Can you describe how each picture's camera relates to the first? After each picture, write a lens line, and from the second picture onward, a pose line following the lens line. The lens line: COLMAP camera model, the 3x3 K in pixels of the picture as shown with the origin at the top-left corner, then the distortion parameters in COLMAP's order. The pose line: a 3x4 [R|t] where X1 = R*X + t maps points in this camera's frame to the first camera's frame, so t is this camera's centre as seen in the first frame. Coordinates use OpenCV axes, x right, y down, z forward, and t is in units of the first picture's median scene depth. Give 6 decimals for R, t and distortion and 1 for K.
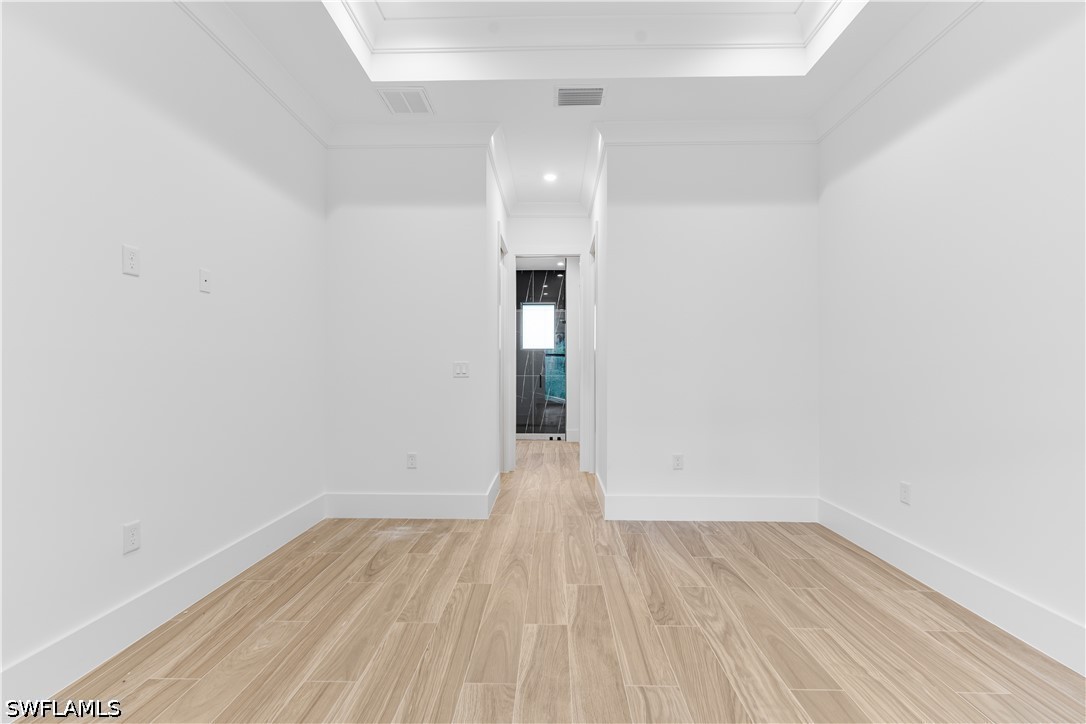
lens RADIAL K [[471.2, 0, 543.2], [0, 471.2, 367.0], [0, 0, 1]] dist [0.001762, -0.000307]
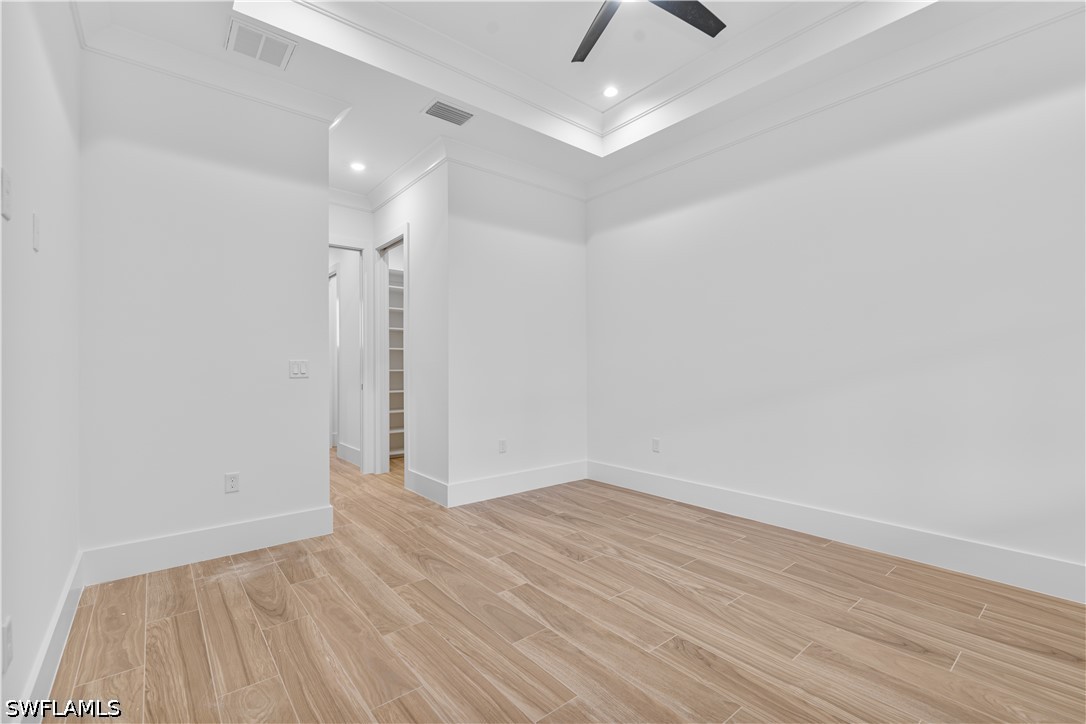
lens RADIAL K [[471.2, 0, 543.2], [0, 471.2, 367.0], [0, 0, 1]] dist [0.001762, -0.000307]
pose [[0.758118, -0.005118, 0.652097, -0.513747], [0.003067, 0.999986, 0.004283, -0.001693], [-0.652110, -0.001247, 0.758123, 0.054196]]
